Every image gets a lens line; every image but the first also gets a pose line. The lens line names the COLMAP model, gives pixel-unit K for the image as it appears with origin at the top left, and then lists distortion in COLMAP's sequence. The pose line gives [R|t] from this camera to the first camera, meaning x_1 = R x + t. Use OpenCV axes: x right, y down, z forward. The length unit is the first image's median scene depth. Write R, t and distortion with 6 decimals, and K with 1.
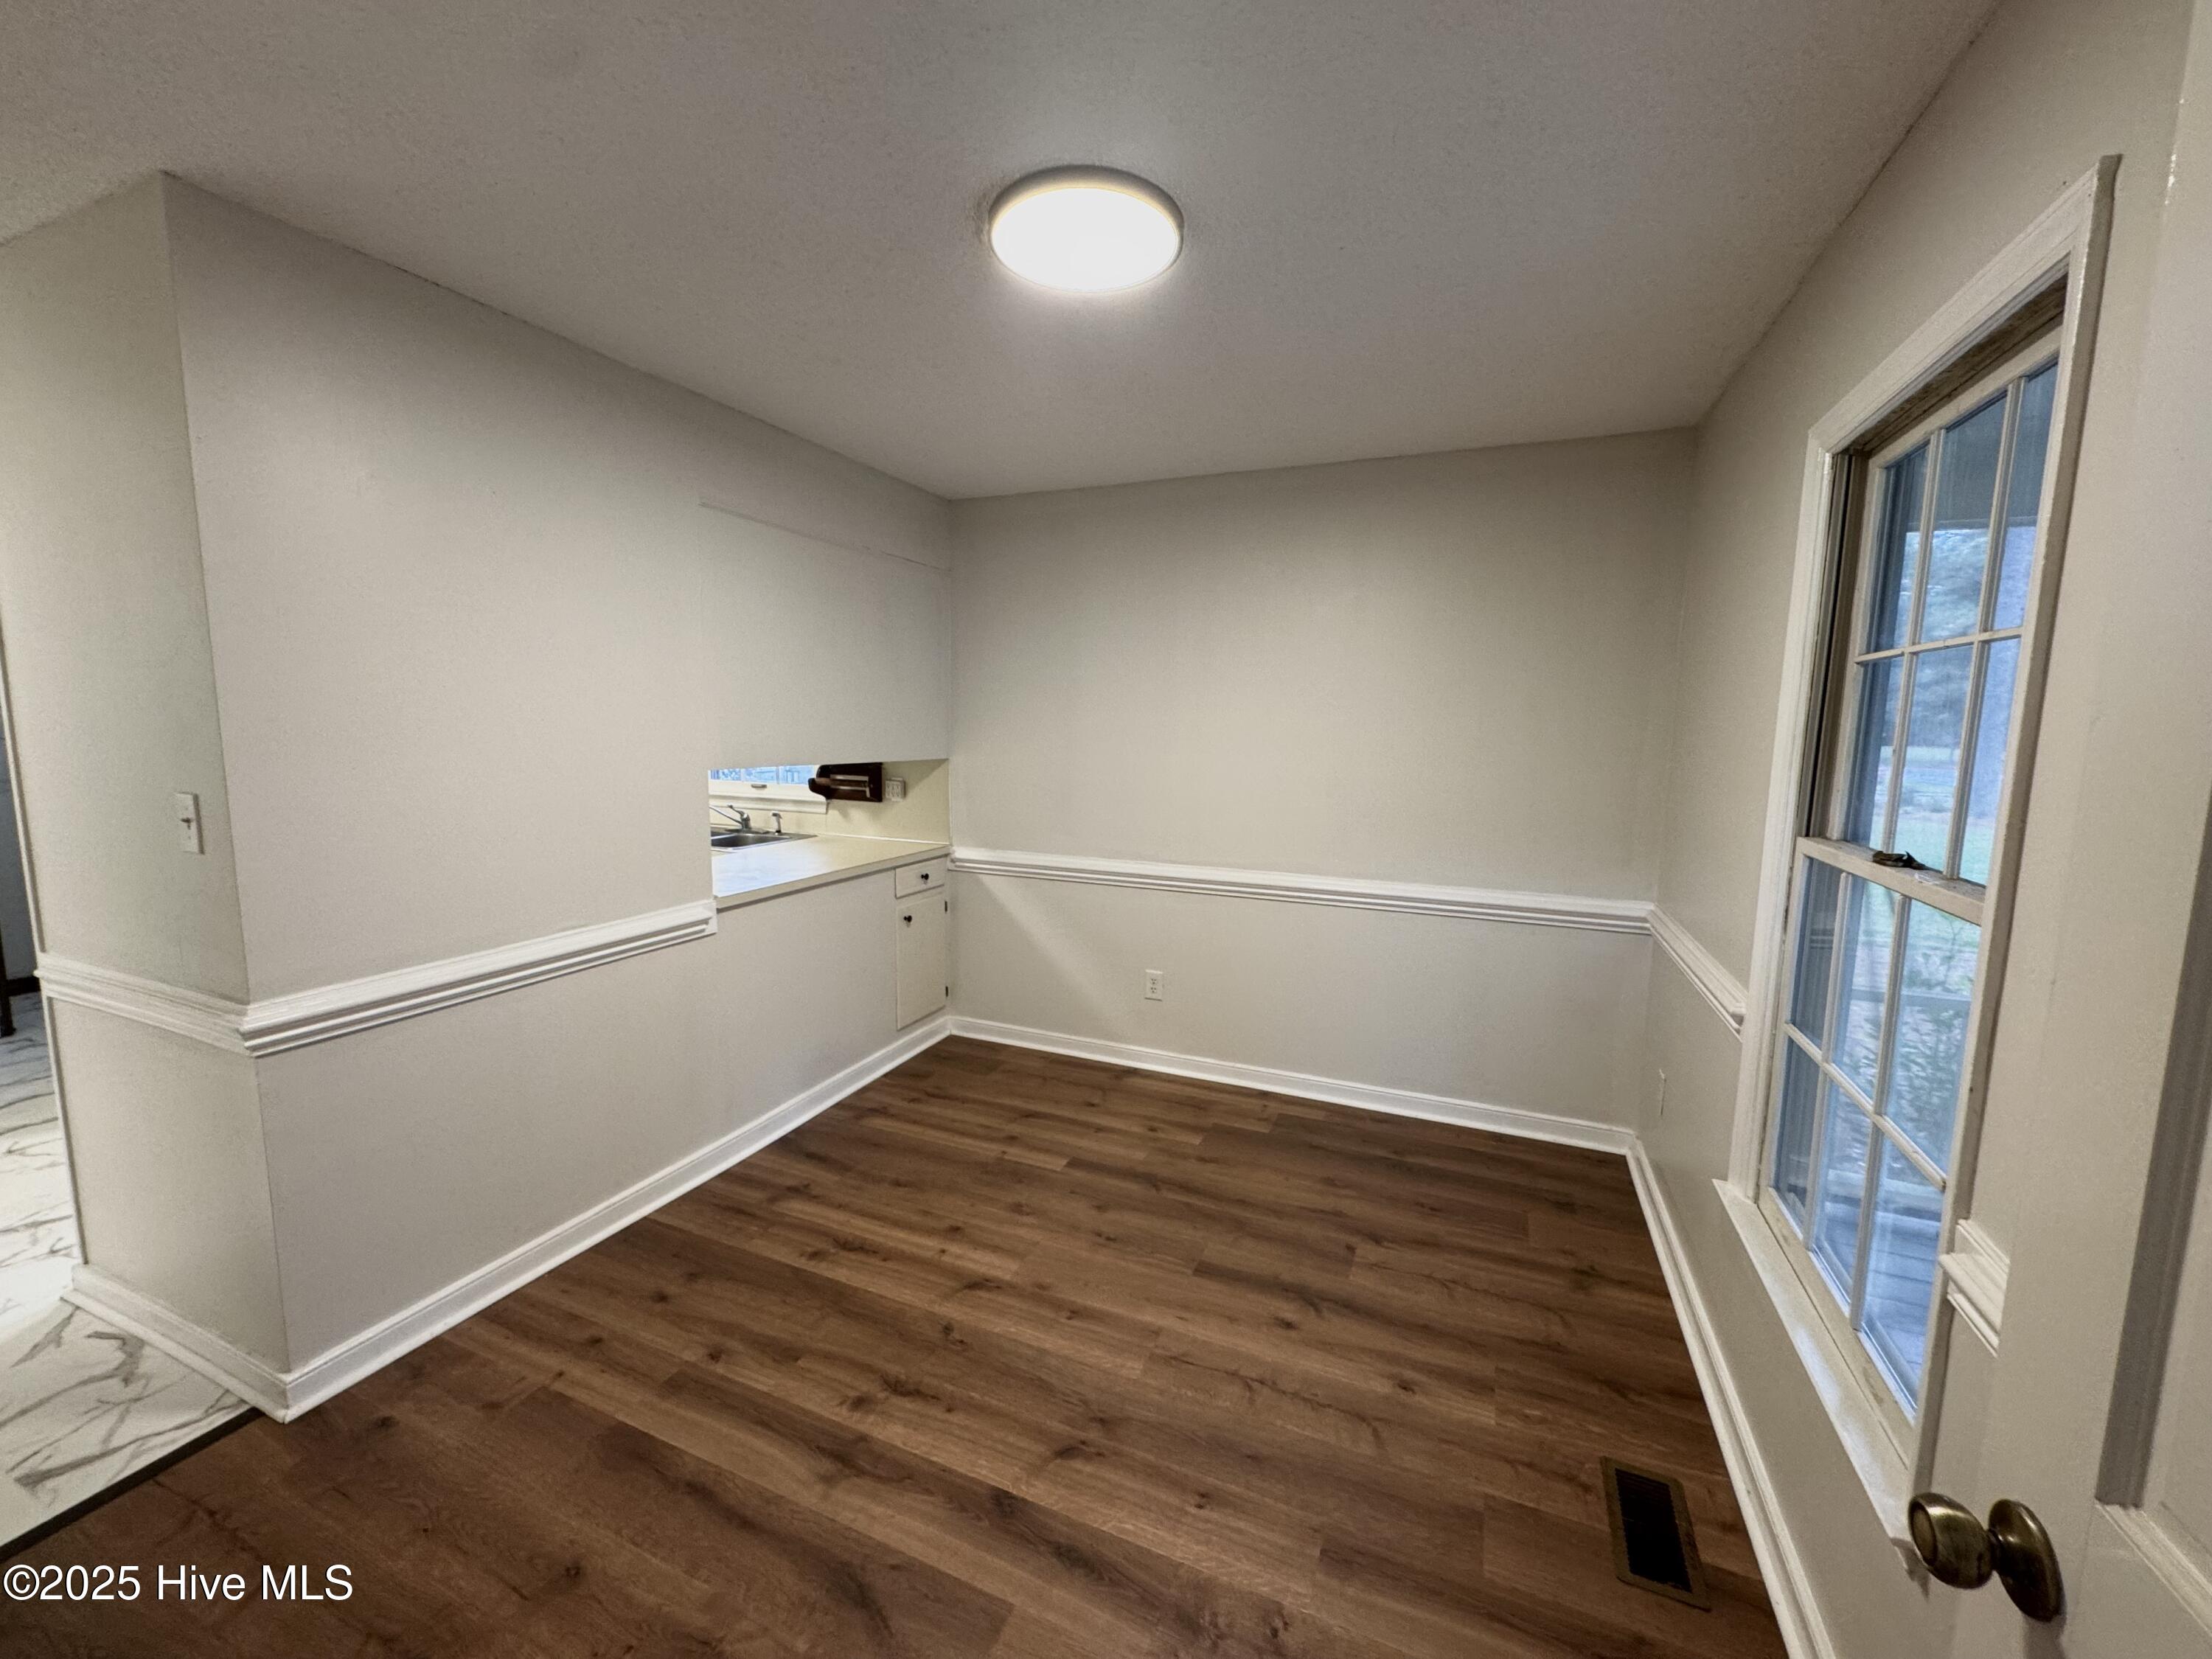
lens RADIAL K [[882.4, 0, 1106.0], [0, 882.4, 829.5], [0, 0, 1]] dist [0.000948, 0.000206]
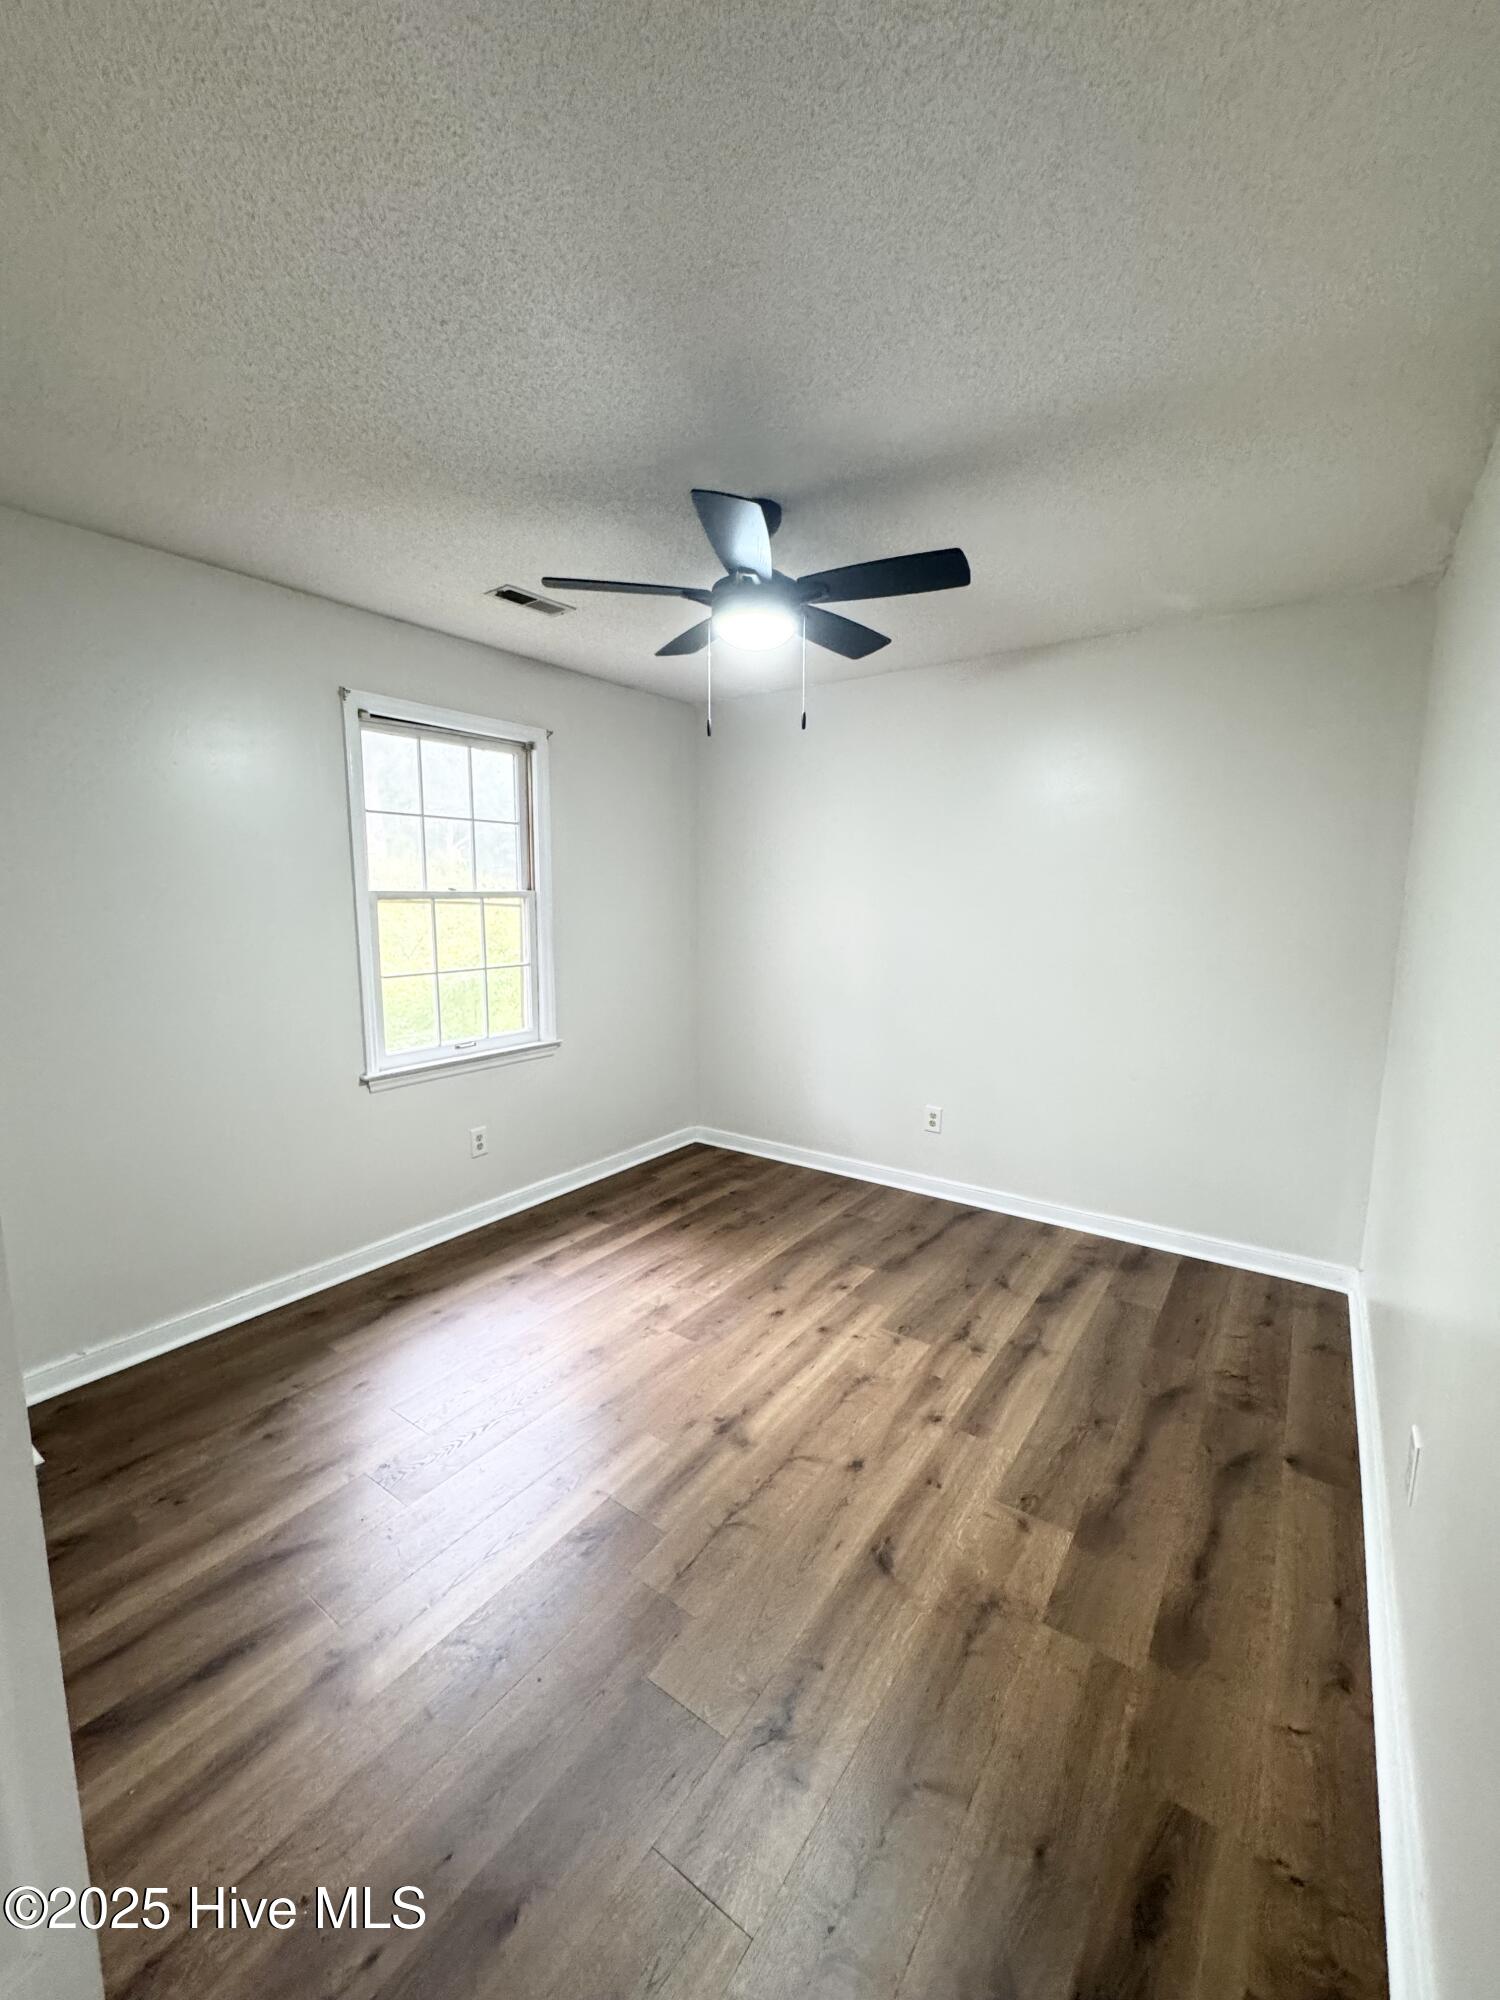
lens RADIAL K [[797.9, 0, 750.0], [0, 797.9, 1000.0], [0, 0, 1]] dist [0.000948, 0.000206]
pose [[0.203072, -0.150742, 0.967491, -1.584144], [0.120869, 0.984381, 0.128003, -0.155867], [-0.971675, 0.090946, 0.218120, 1.027587]]
